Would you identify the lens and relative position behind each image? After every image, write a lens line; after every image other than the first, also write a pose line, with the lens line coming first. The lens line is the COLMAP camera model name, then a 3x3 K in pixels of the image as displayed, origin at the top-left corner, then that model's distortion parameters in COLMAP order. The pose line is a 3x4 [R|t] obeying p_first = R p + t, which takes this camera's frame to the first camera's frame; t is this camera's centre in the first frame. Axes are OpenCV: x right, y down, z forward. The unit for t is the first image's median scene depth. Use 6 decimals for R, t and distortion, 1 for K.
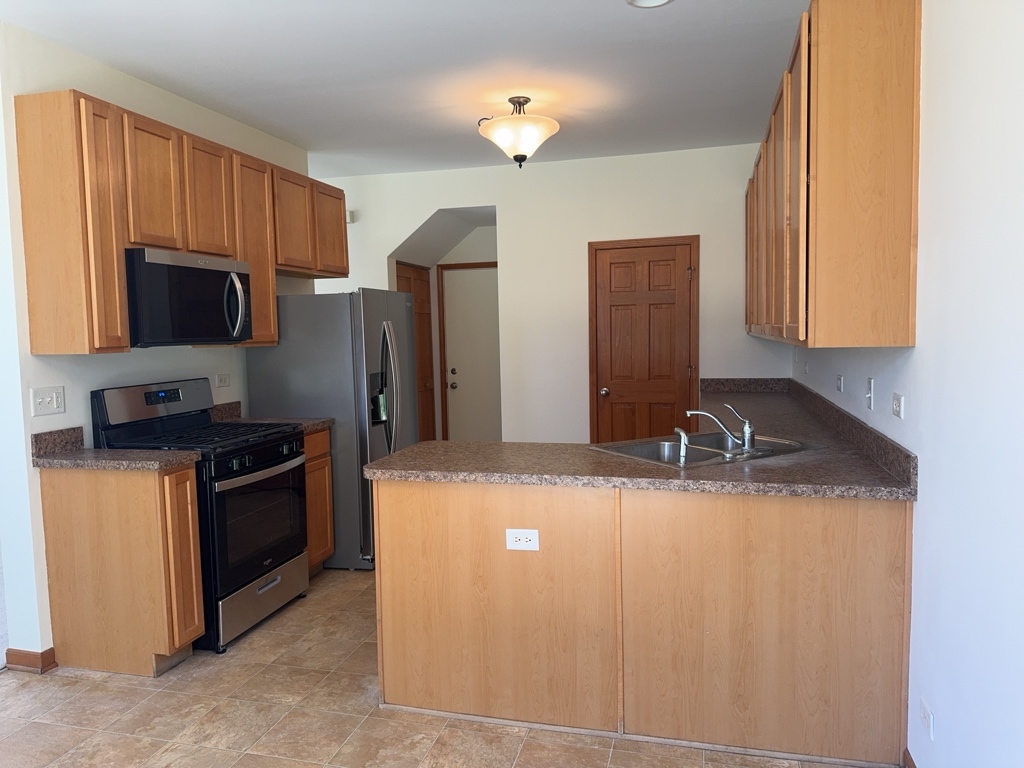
lens RADIAL K [[723.8, 0, 511.1], [0, 723.8, 382.2], [0, 0, 1]] dist [0.109511, -0.154252]
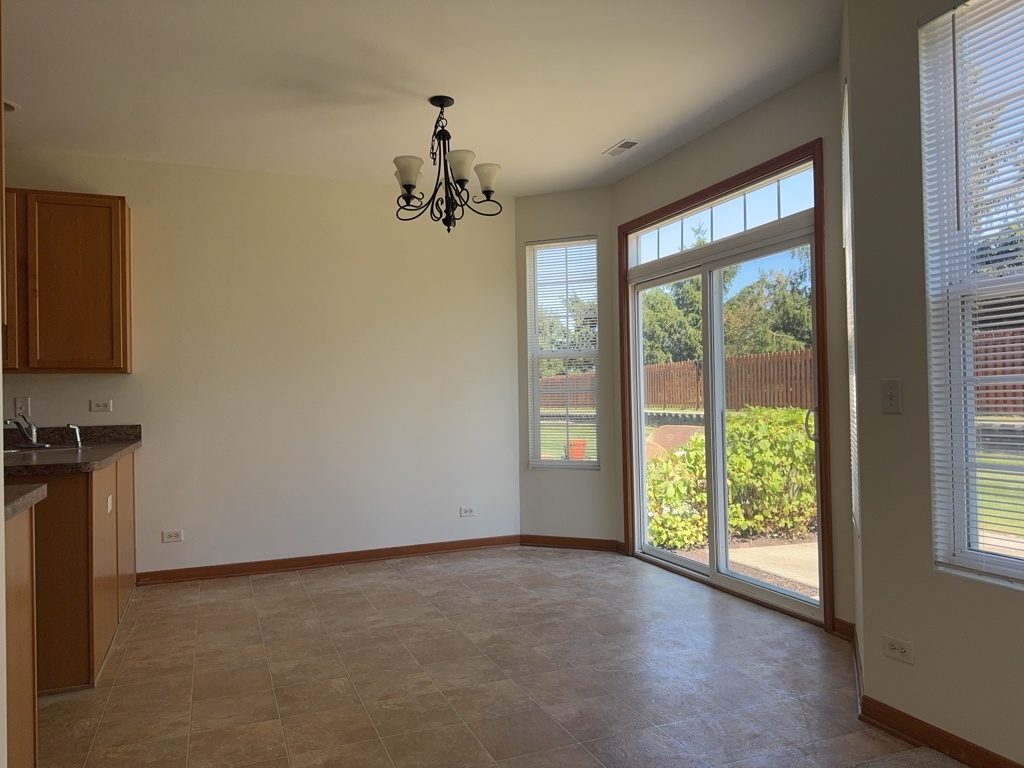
lens RADIAL K [[717.8, 0, 517.2], [0, 717.8, 385.5], [0, 0, 1]] dist [0.104944, -0.148245]
pose [[-0.608869, 0.045426, 0.791969, -1.373669], [0.092067, 0.995659, 0.013672, 0.044499], [-0.787910, 0.081238, -0.610408, 1.093739]]
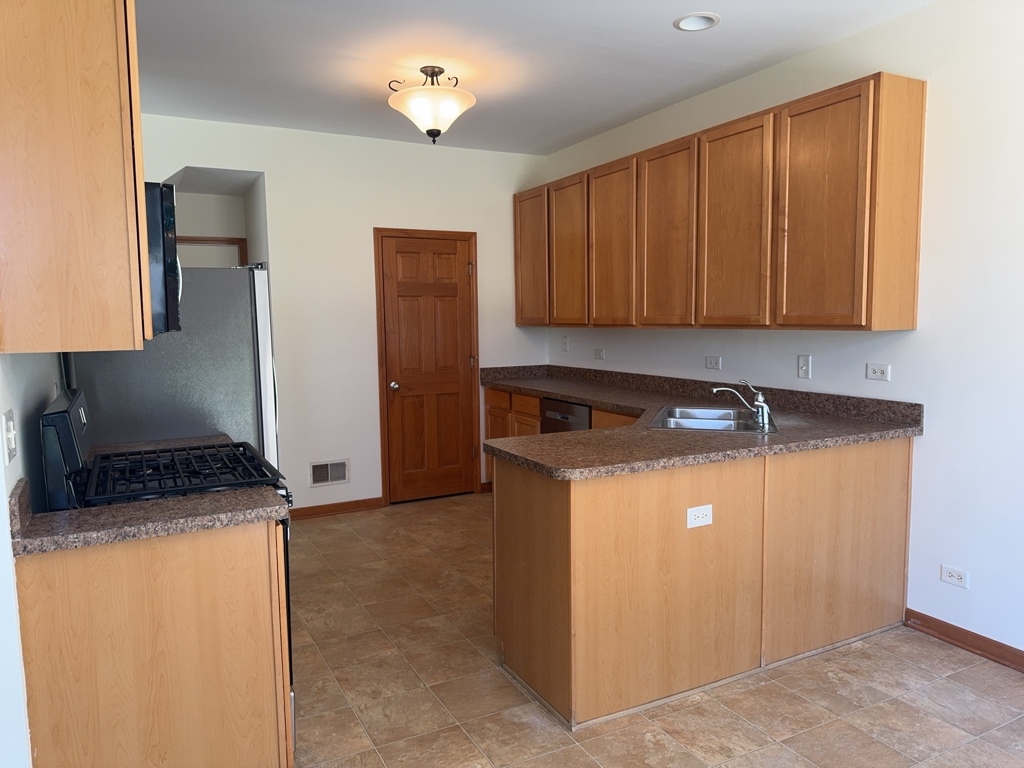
lens RADIAL K [[717.8, 0, 517.2], [0, 717.8, 385.5], [0, 0, 1]] dist [0.104944, -0.148245]
pose [[0.737486, -0.053165, 0.673267, -0.785823], [0.046817, 0.998523, 0.027566, -0.011249], [-0.673738, 0.011191, 0.738886, 0.364438]]
